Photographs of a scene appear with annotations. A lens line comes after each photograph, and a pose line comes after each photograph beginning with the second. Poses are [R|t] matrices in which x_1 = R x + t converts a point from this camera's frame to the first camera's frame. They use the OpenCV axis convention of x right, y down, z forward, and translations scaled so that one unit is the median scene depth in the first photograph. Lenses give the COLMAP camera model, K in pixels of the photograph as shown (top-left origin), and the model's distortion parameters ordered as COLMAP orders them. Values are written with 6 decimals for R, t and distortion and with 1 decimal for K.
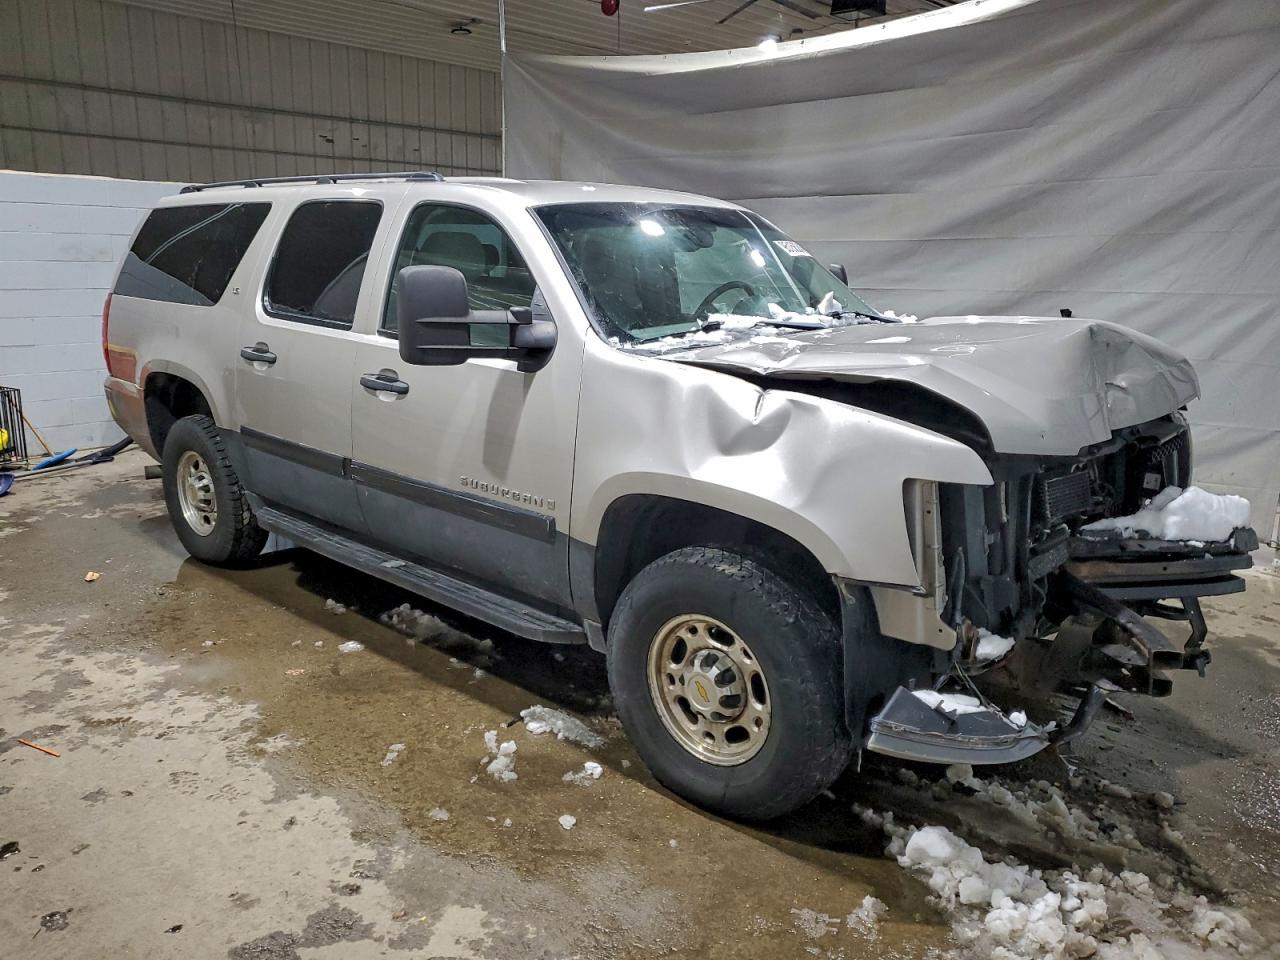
lens RADIAL K [[988.3, 0, 627.3], [0, 988.3, 476.9], [0, 0, 1]] dist [0.009062, 0.007208]
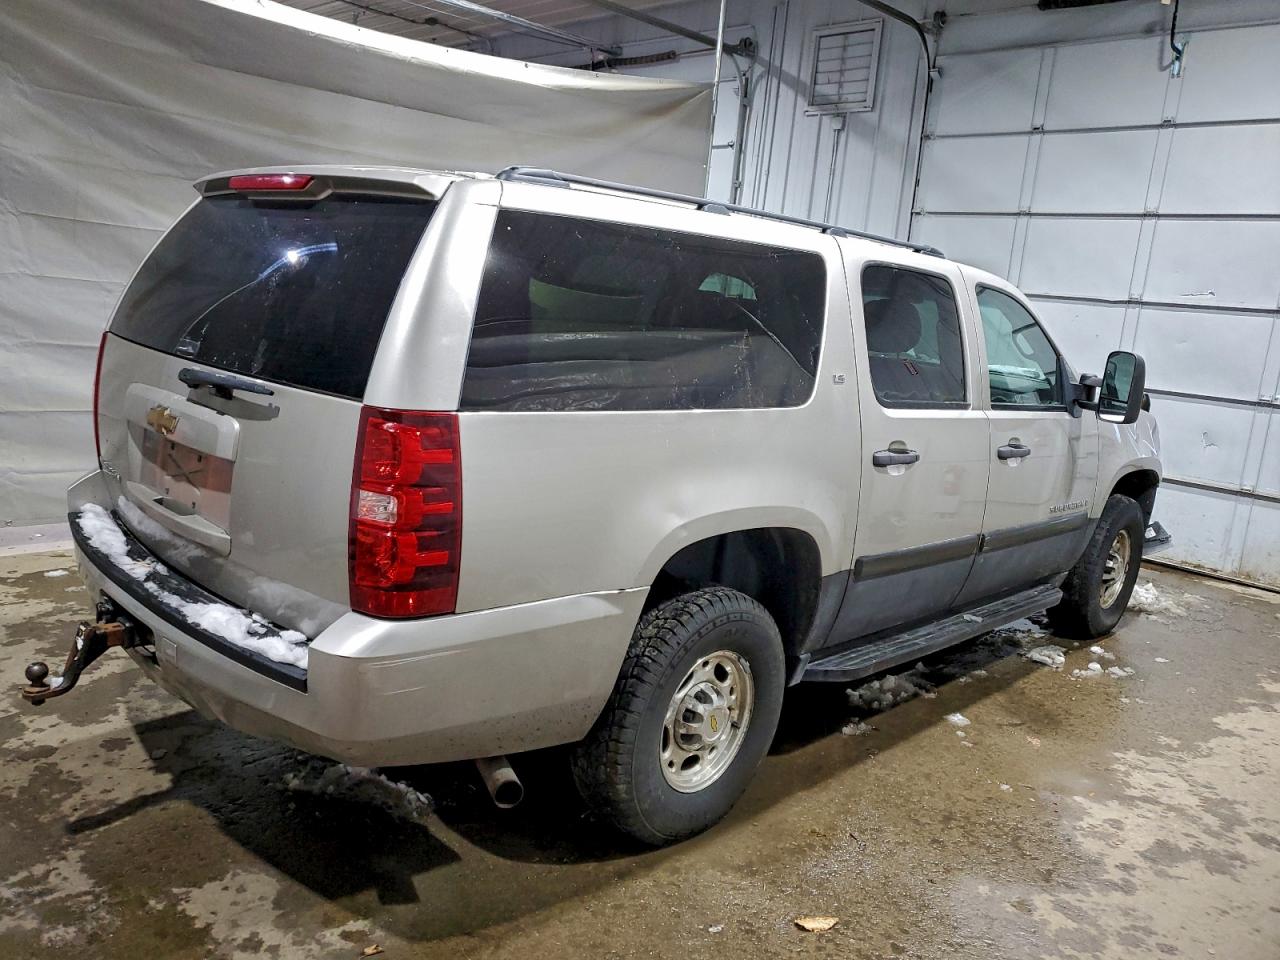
lens RADIAL K [[1019.9, 0, 584.3], [0, 1019.9, 483.3], [0, 0, 1]] dist [0.025813, -0.004124]
pose [[0.040397, -0.198275, 0.979314, -1.324400], [0.135883, 0.972098, 0.191209, -0.326900], [-0.989901, 0.125348, 0.066212, 1.334705]]
